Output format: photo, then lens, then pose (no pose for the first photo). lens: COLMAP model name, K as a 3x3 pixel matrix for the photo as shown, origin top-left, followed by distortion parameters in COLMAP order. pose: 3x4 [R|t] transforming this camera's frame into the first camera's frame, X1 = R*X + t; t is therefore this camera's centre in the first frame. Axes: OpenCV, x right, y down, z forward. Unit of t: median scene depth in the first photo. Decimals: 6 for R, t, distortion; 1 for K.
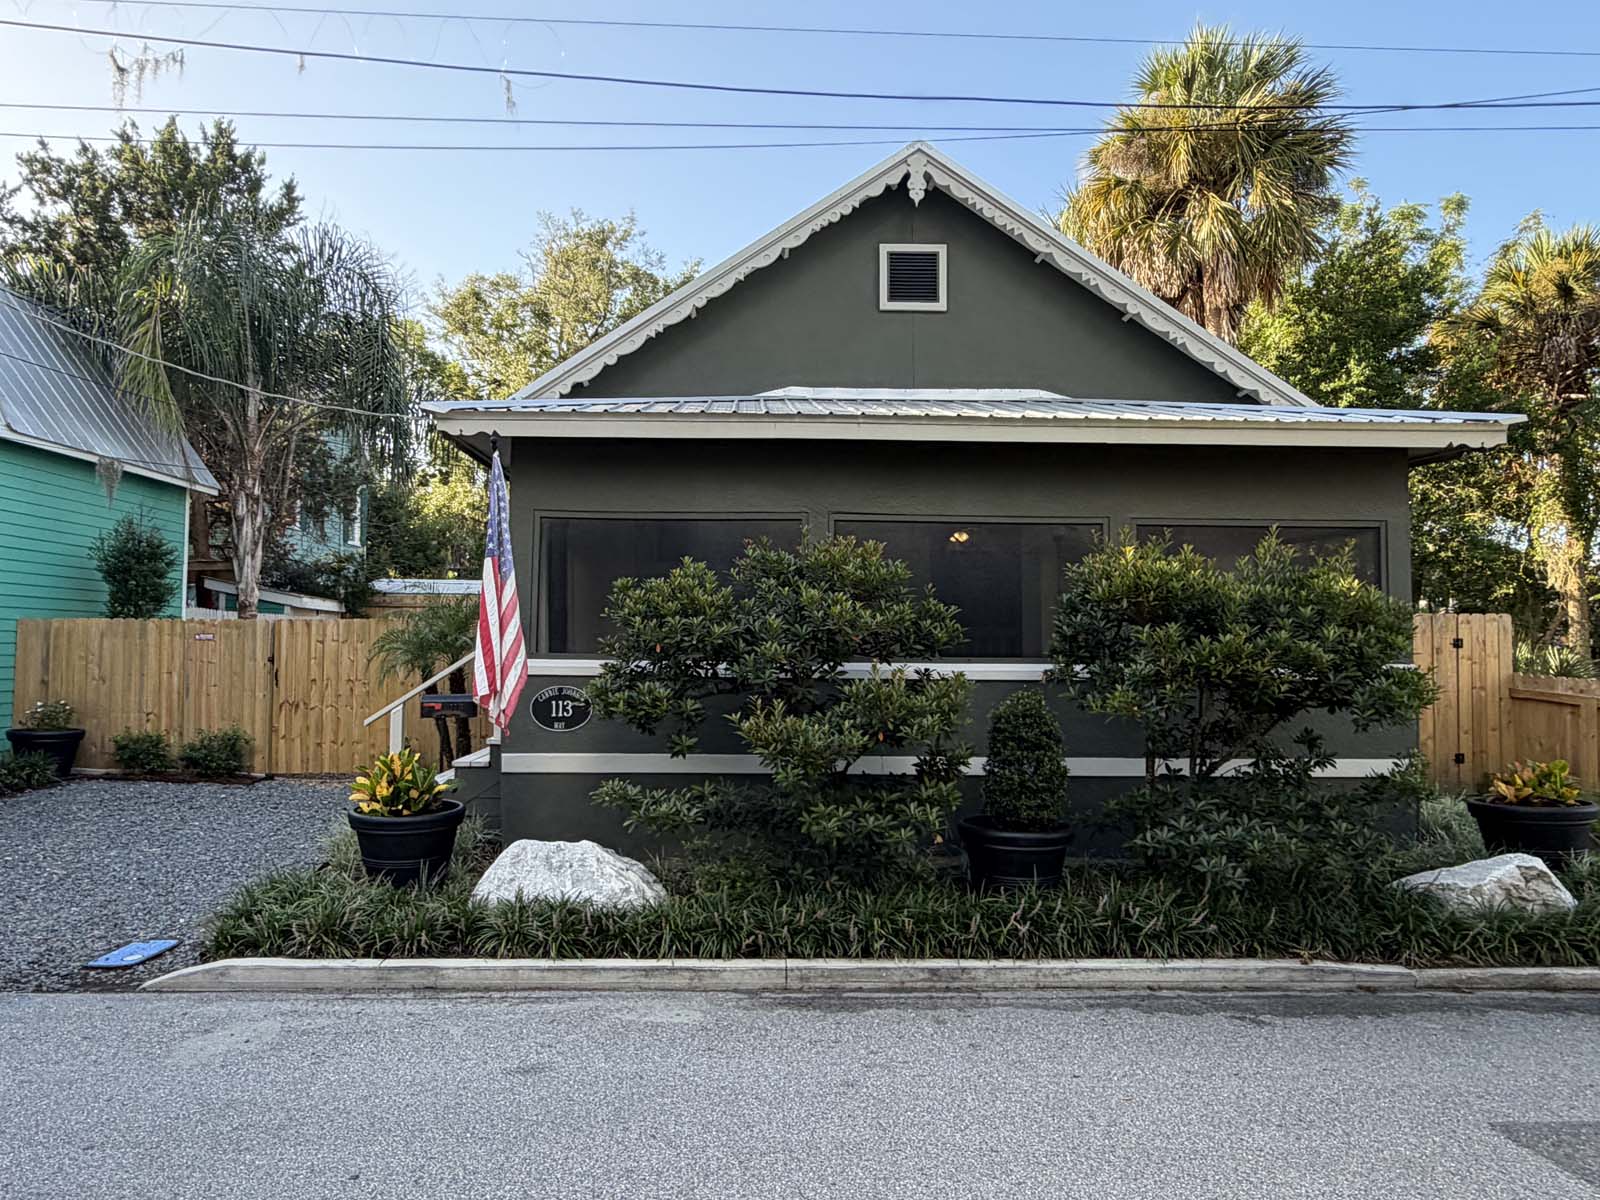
lens RADIAL K [[1106.3, 0, 800.0], [0, 1106.3, 600.0], [0, 0, 1]] dist [0.002783, -0.001193]
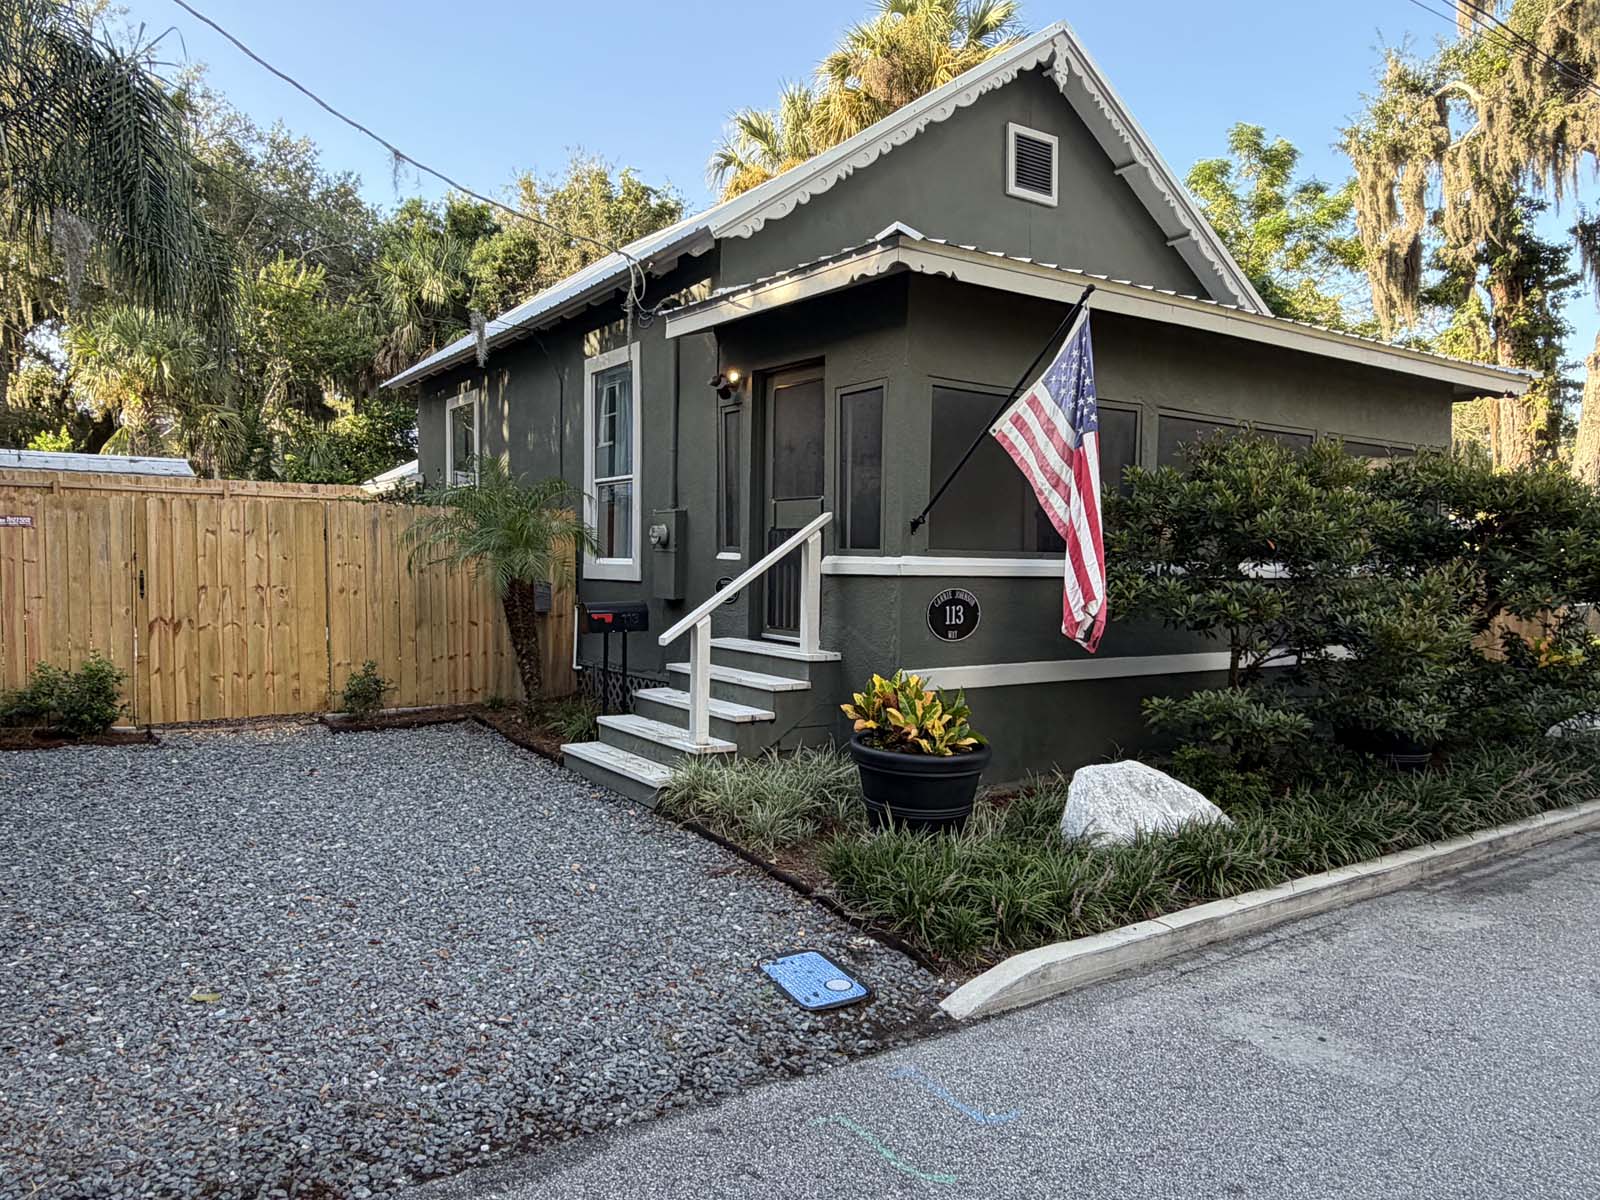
lens RADIAL K [[1088.7, 0, 800.0], [0, 1088.7, 600.0], [0, 0, 1]] dist [-0.001436, 0.000383]
pose [[0.844822, -0.017045, 0.534776, -0.605772], [-0.030217, 0.996377, 0.079495, 0.018799], [-0.534193, -0.083318, 0.841246, 0.285078]]
